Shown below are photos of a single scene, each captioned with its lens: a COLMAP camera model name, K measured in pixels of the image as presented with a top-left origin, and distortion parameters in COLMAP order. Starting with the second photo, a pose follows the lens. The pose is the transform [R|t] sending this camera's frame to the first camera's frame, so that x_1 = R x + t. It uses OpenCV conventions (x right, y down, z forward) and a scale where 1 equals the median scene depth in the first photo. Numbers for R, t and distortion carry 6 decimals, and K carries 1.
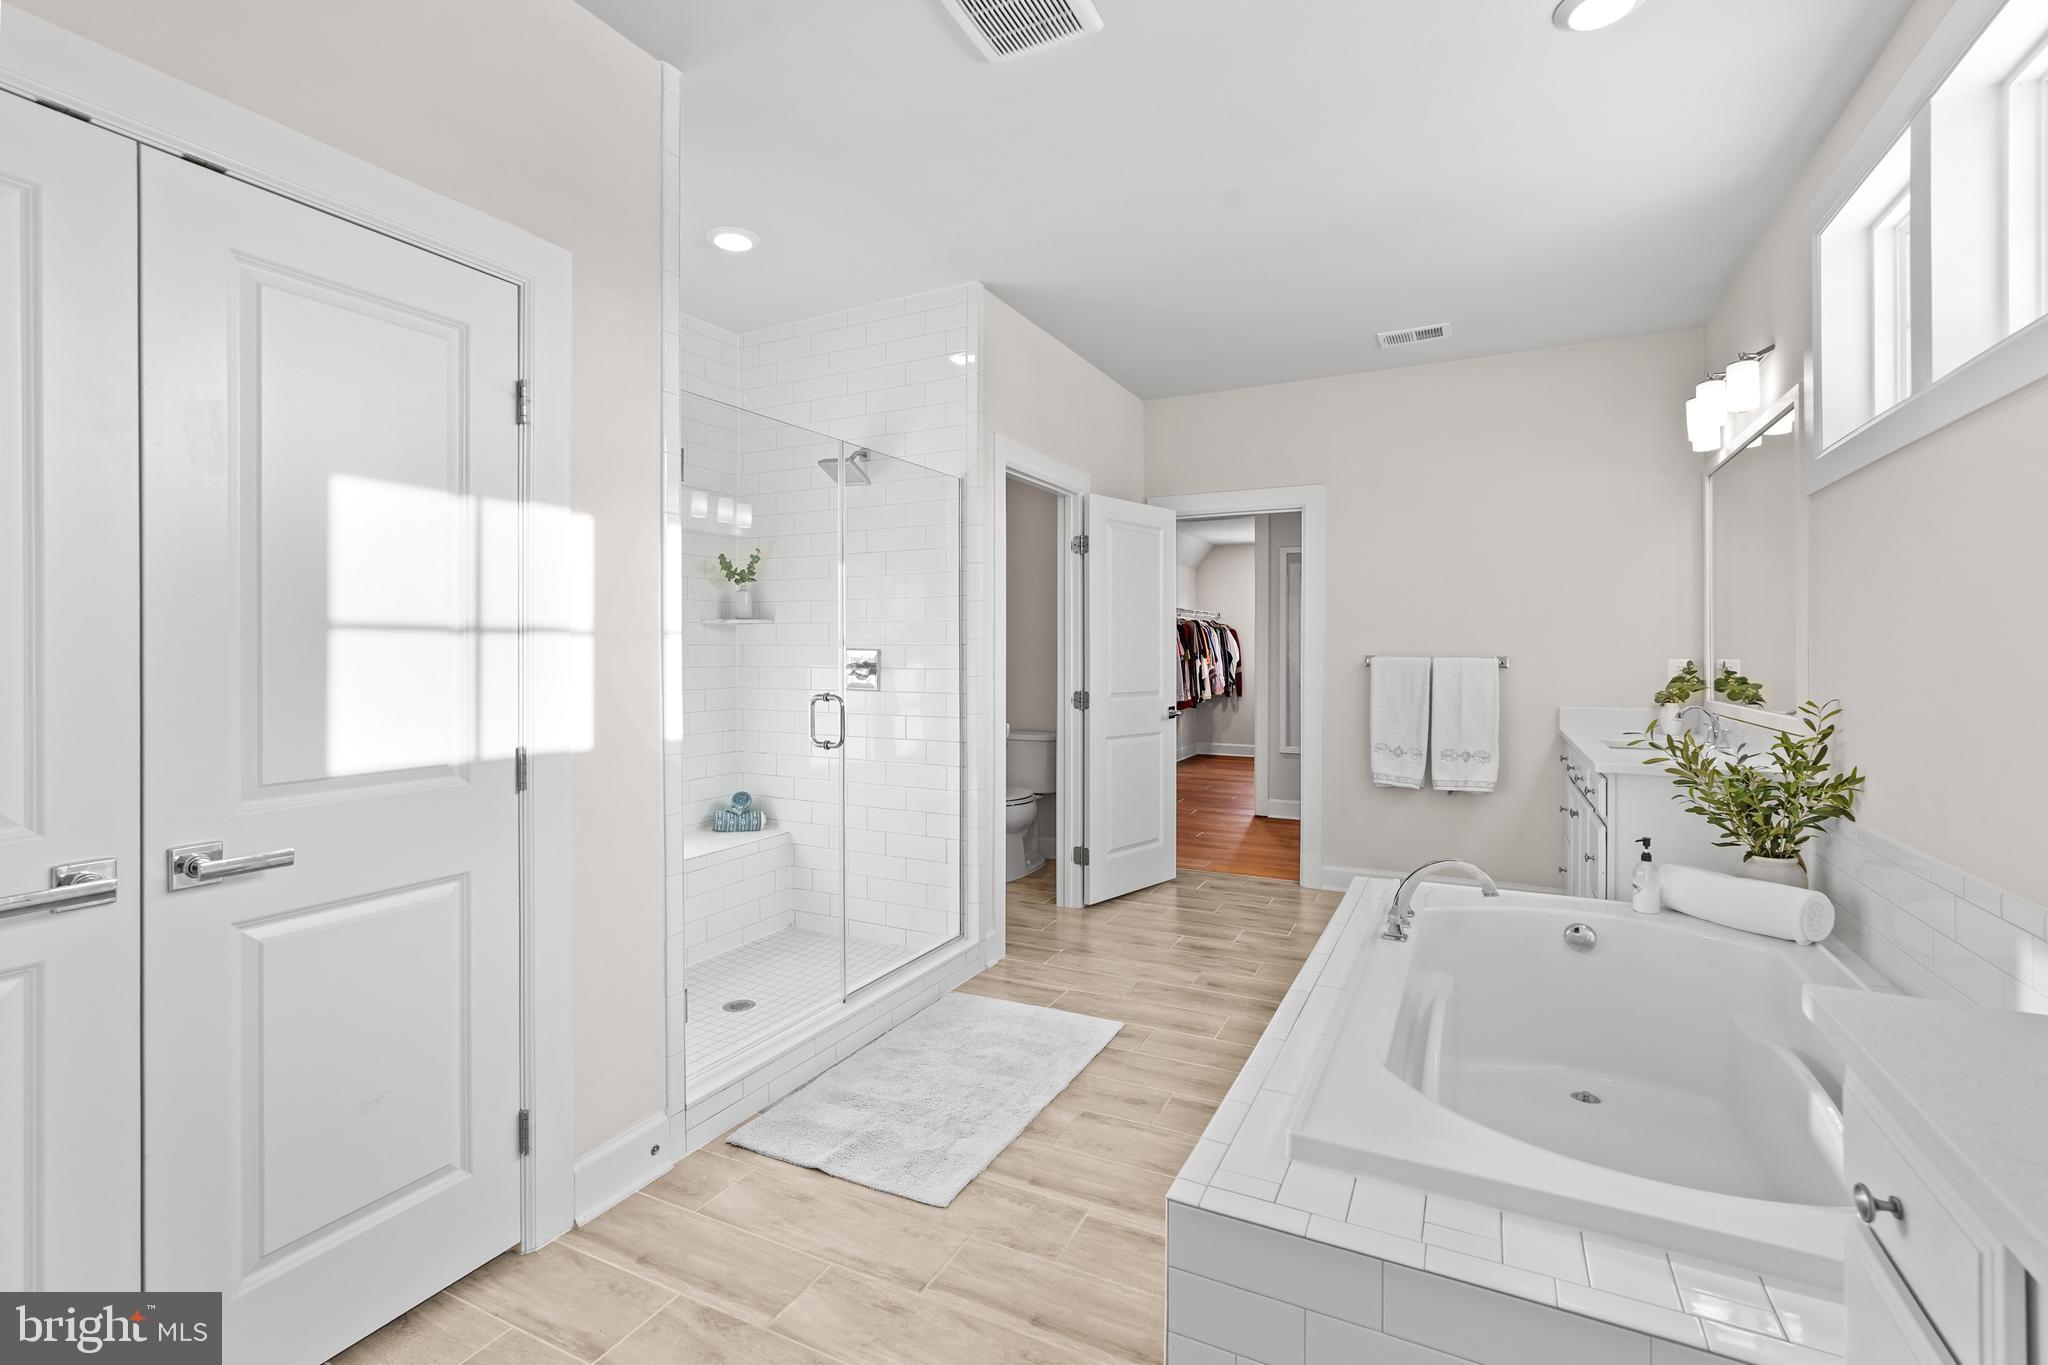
lens RADIAL K [[915.0, 0, 1015.0], [0, 915.0, 654.7], [0, 0, 1]] dist [-0.024971, 0.013854]
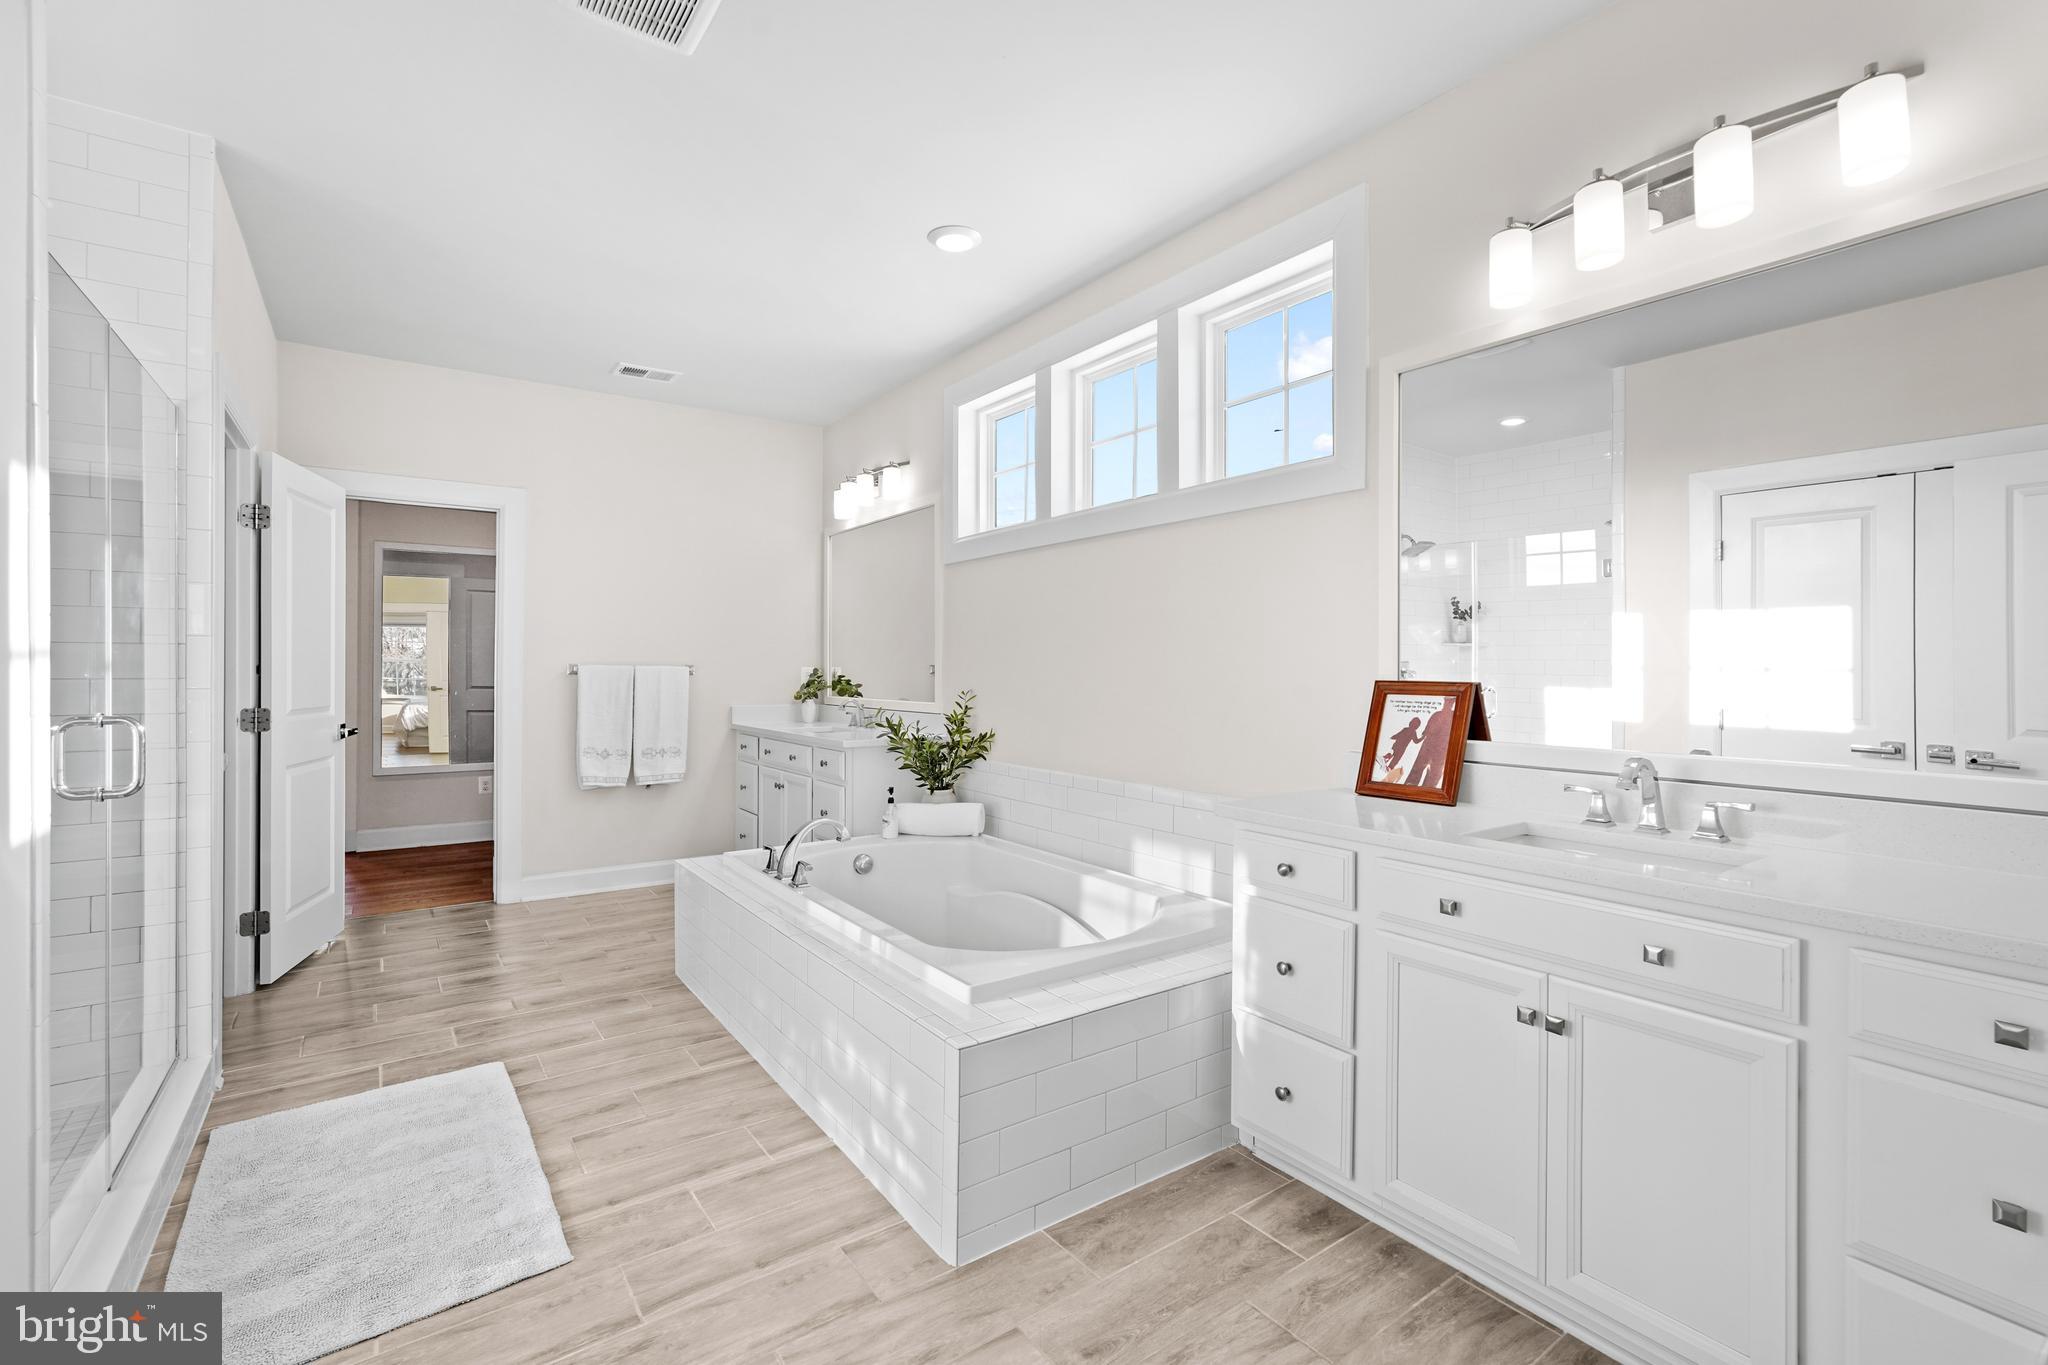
lens RADIAL K [[915.0, 0, 1015.0], [0, 915.0, 654.7], [0, 0, 1]] dist [-0.024971, 0.013854]
pose [[0.458220, 0.014423, 0.888722, -0.481068], [-0.001224, 0.999878, -0.015596, 0.009614], [-0.888838, 0.006059, 0.458182, 0.130413]]
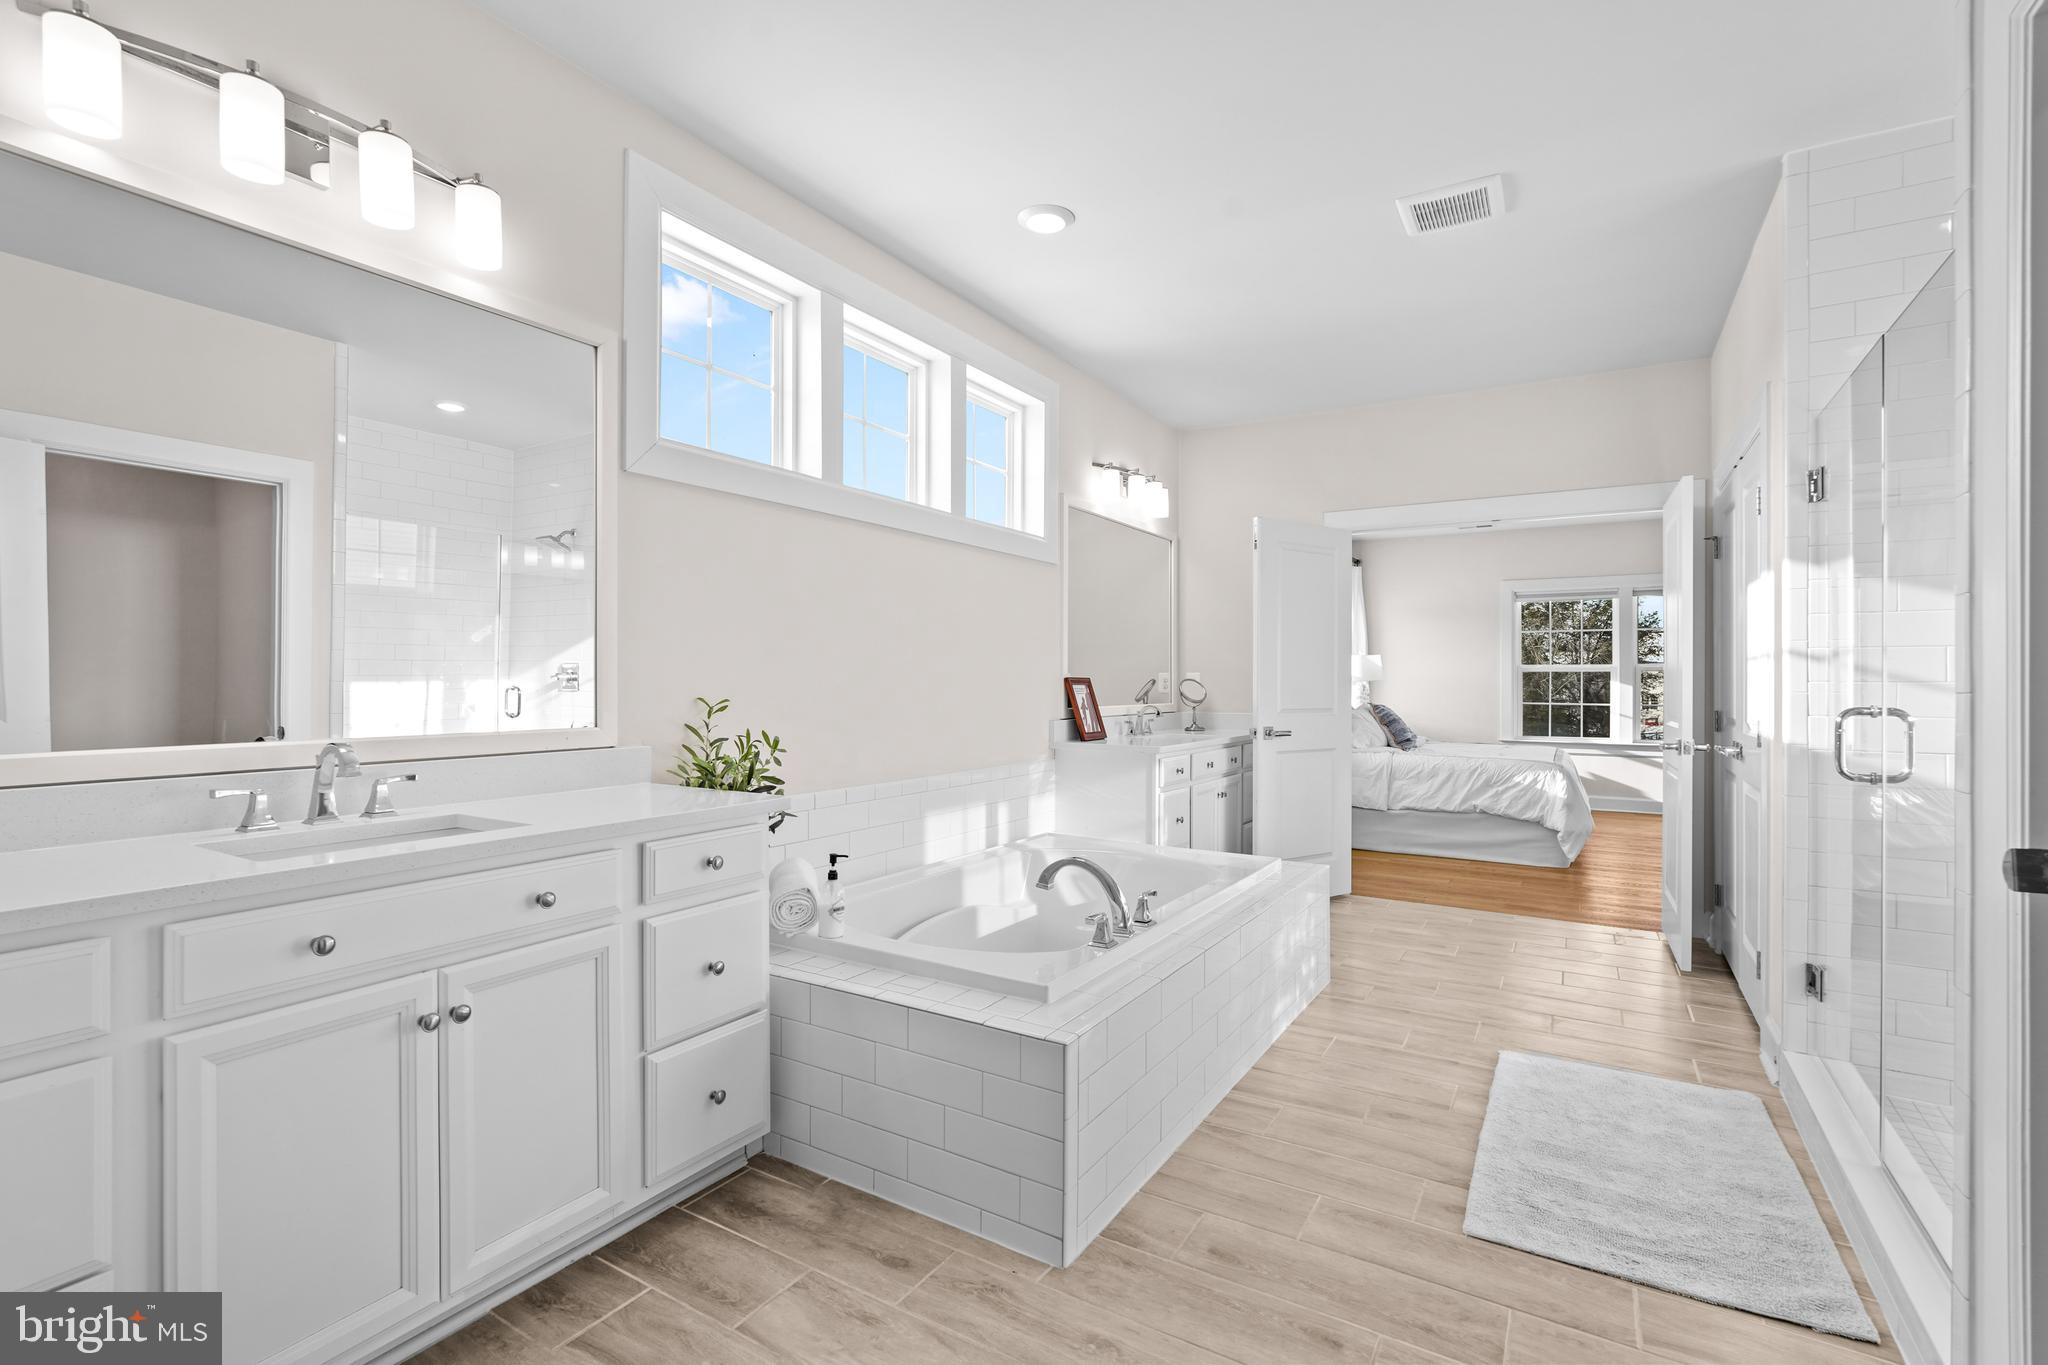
lens RADIAL K [[913.8, 0, 1021.4], [0, 913.8, 641.0], [0, 0, 1]] dist [0.001436, 0.000449]
pose [[-0.997010, -0.014001, 0.075994, 0.413630], [-0.016132, 0.999492, -0.027494, 0.009069], [-0.075570, -0.028638, -0.996729, 1.776270]]
